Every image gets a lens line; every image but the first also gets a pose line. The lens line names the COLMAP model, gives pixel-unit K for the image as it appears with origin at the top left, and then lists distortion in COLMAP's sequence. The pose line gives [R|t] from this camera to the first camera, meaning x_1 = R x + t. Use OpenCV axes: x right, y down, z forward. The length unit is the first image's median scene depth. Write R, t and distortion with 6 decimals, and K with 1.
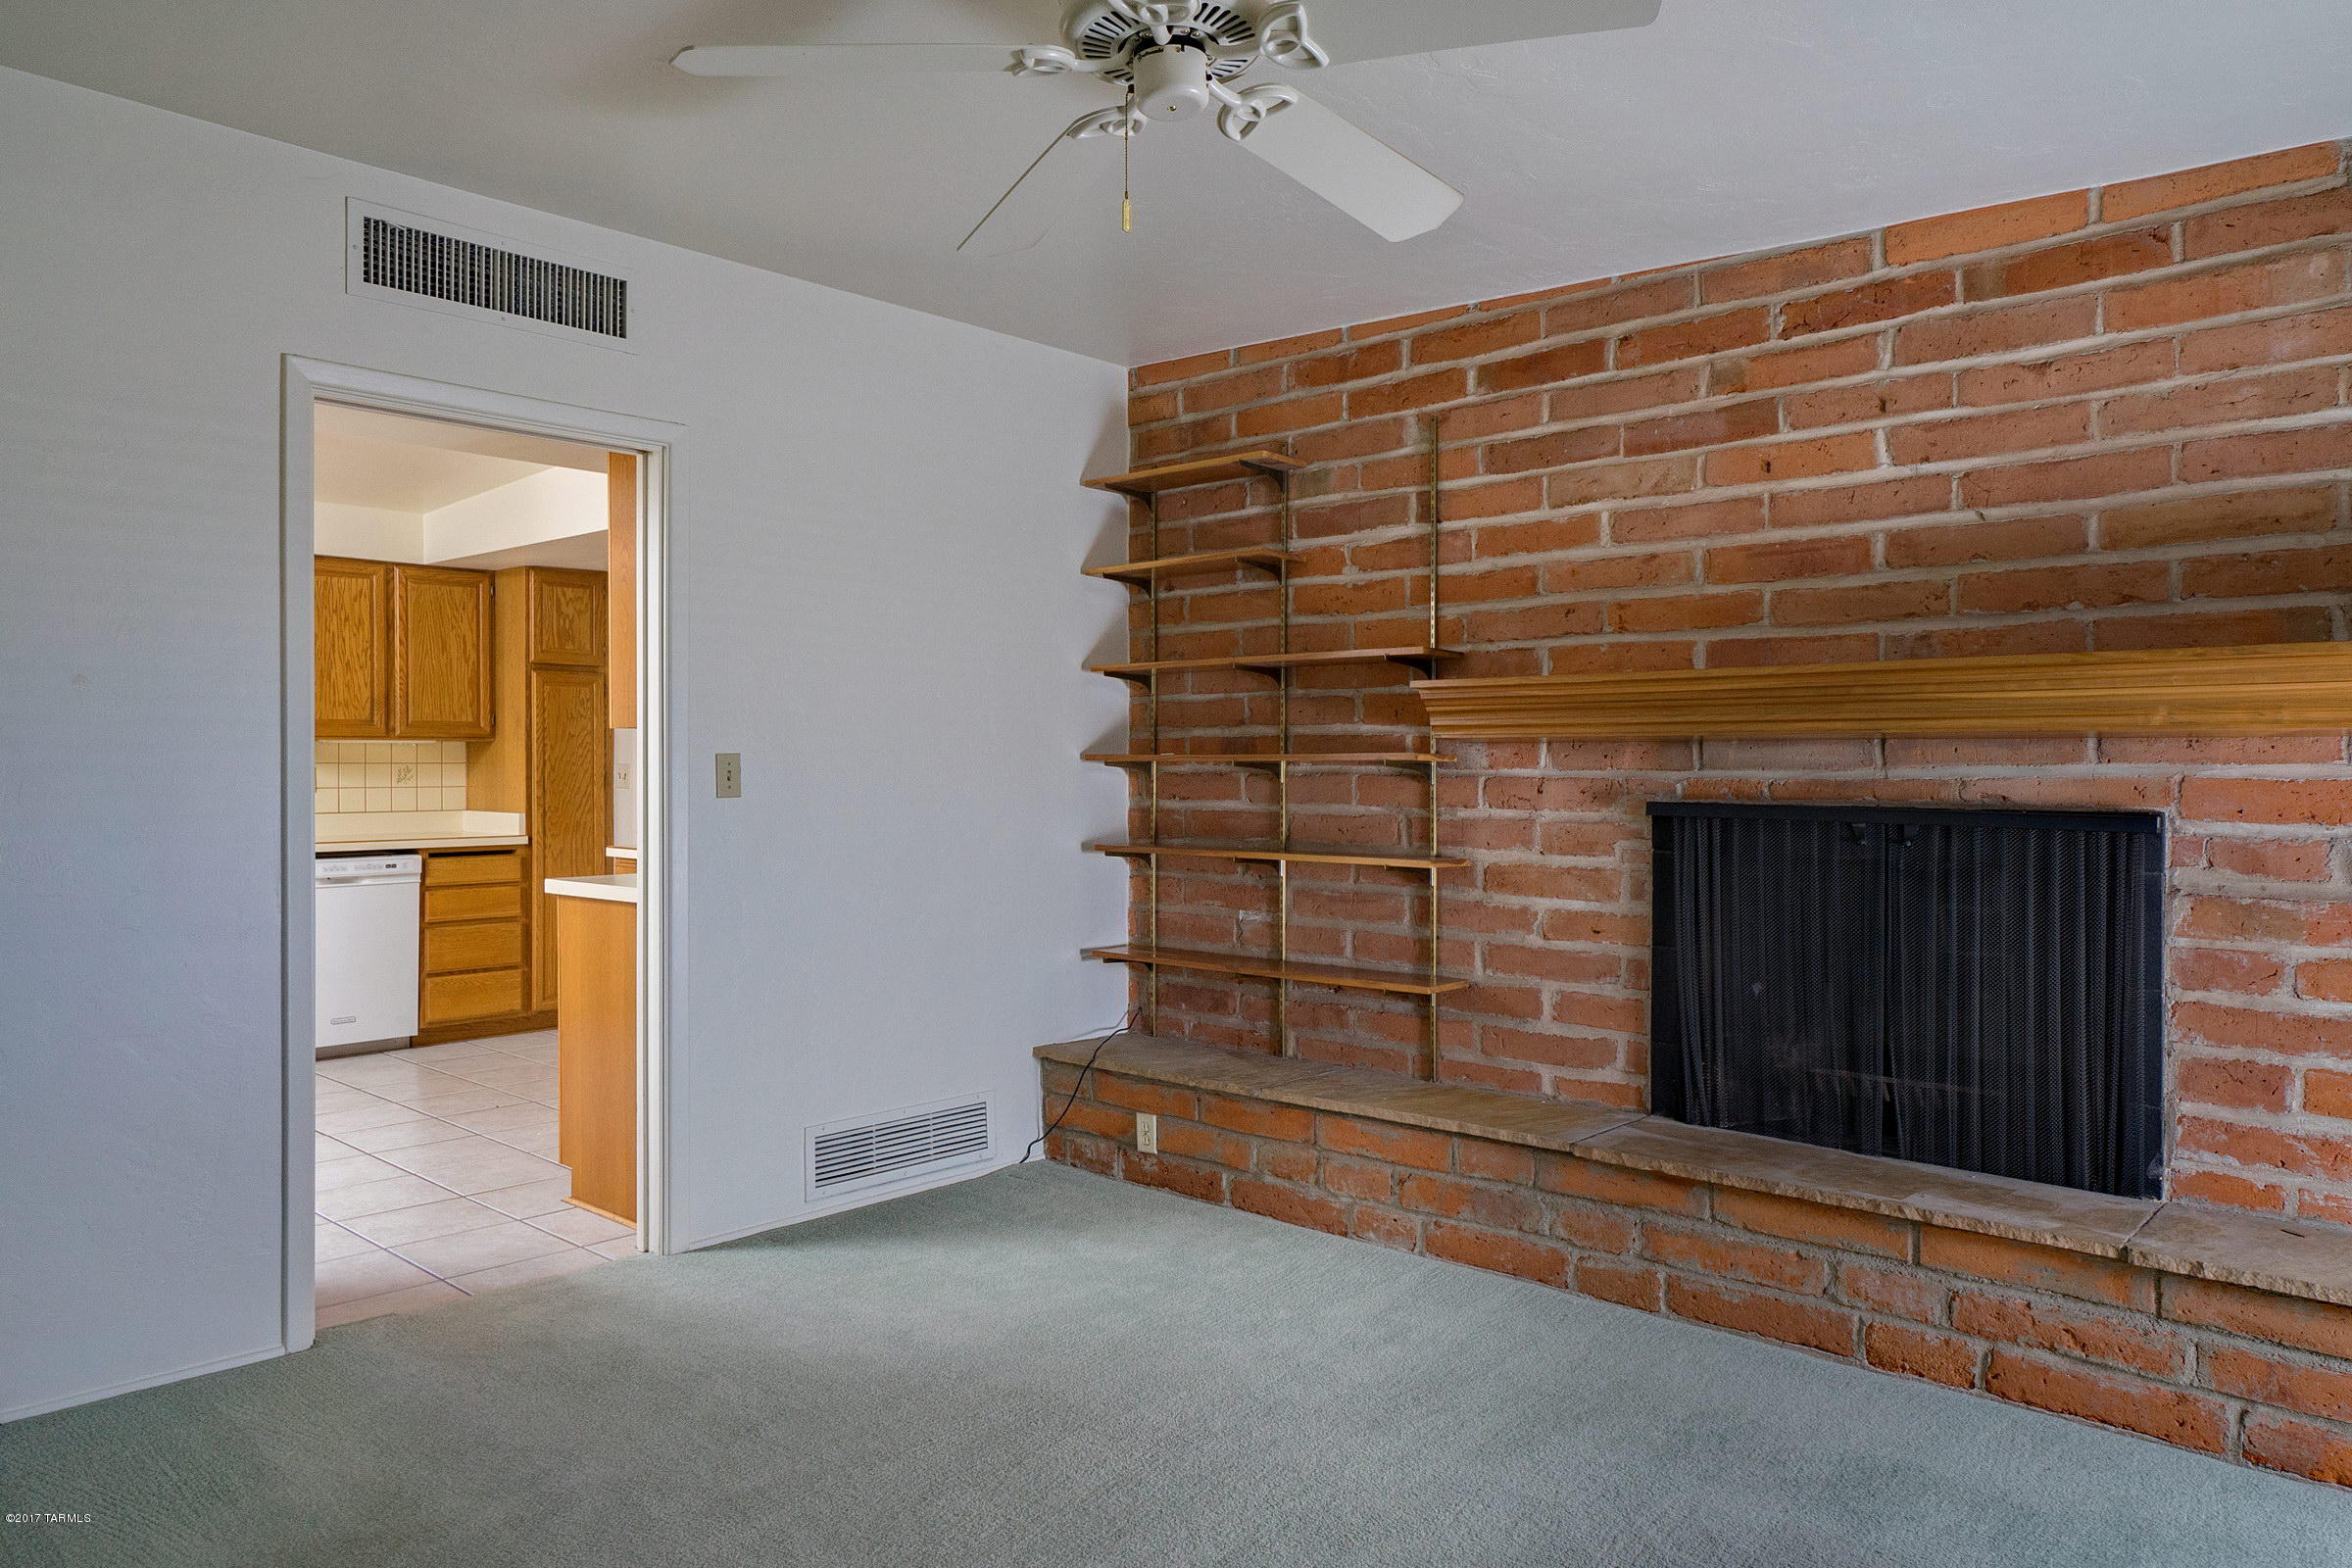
lens RADIAL K [[1520.6, 0, 1173.7], [0, 1520.6, 786.4], [0, 0, 1]] dist [0.004734, -0.000850]
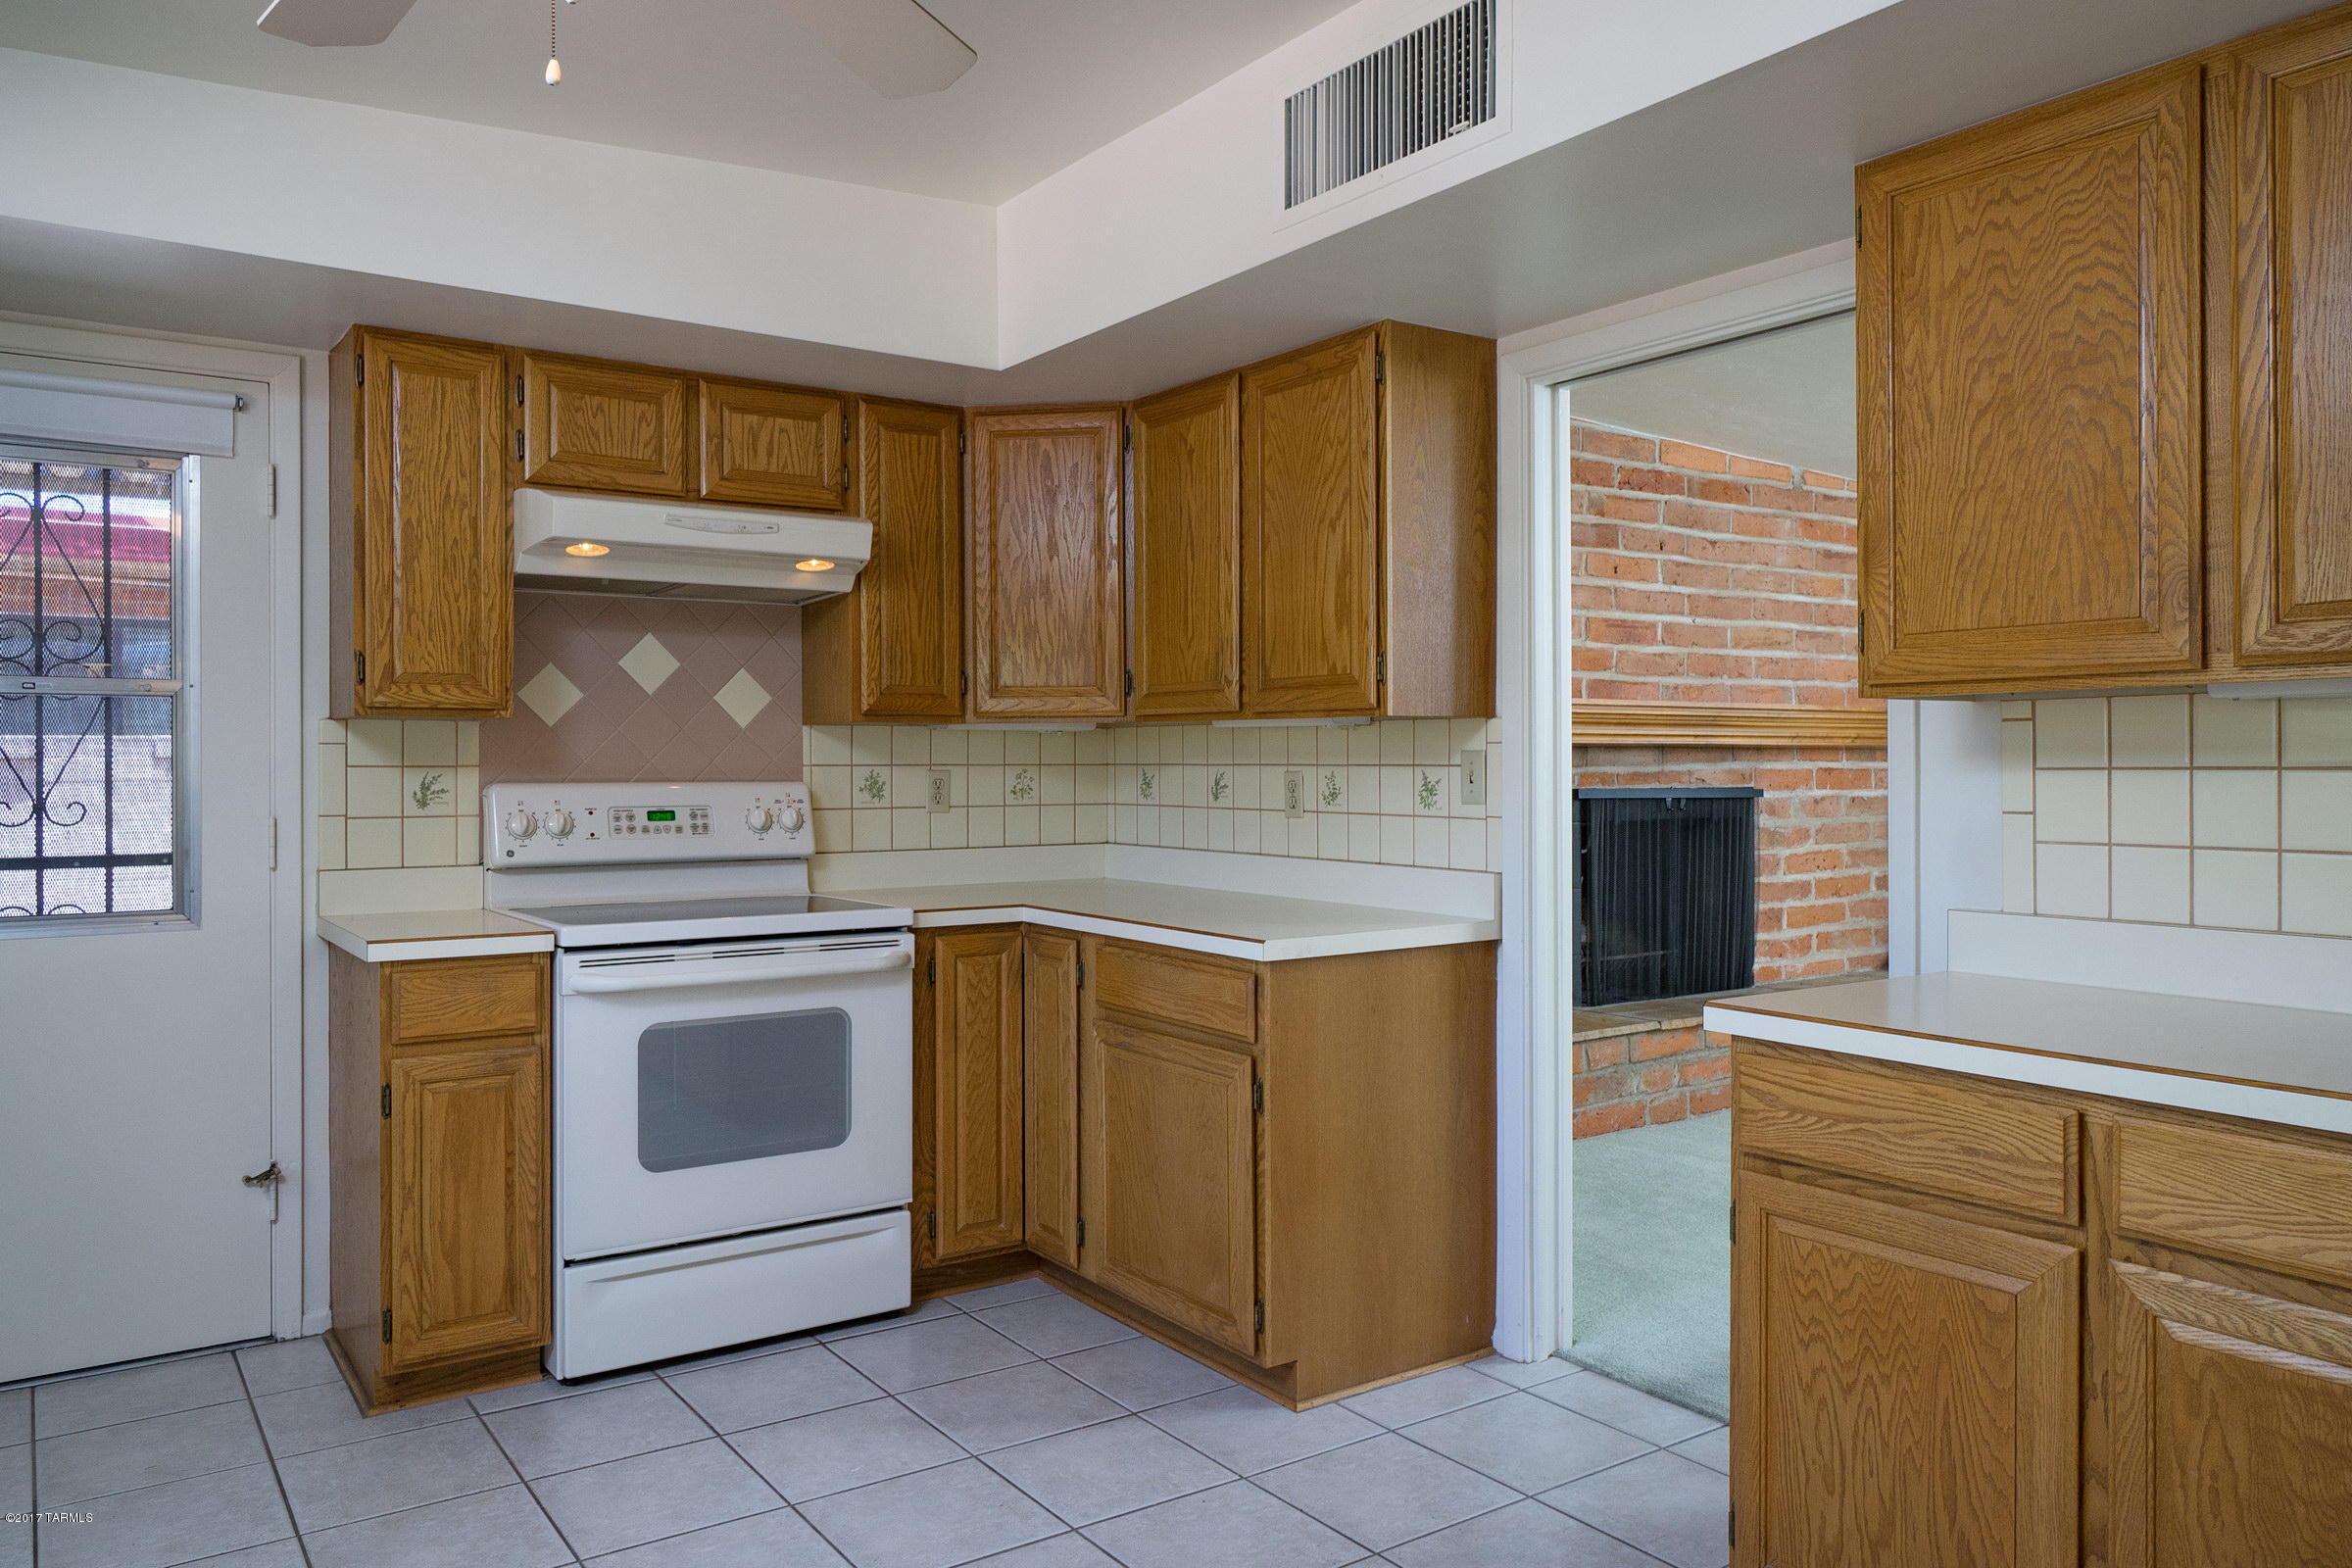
lens RADIAL K [[1623.0, 0, 1173.1], [0, 1623.0, 770.9], [0, 0, 1]] dist [-0.007676, 0.002971]
pose [[0.240807, -0.005475, 0.970558, -1.420475], [0.015040, 0.999885, 0.001909, -0.016789], [-0.970457, 0.014137, 0.240861, 1.125047]]
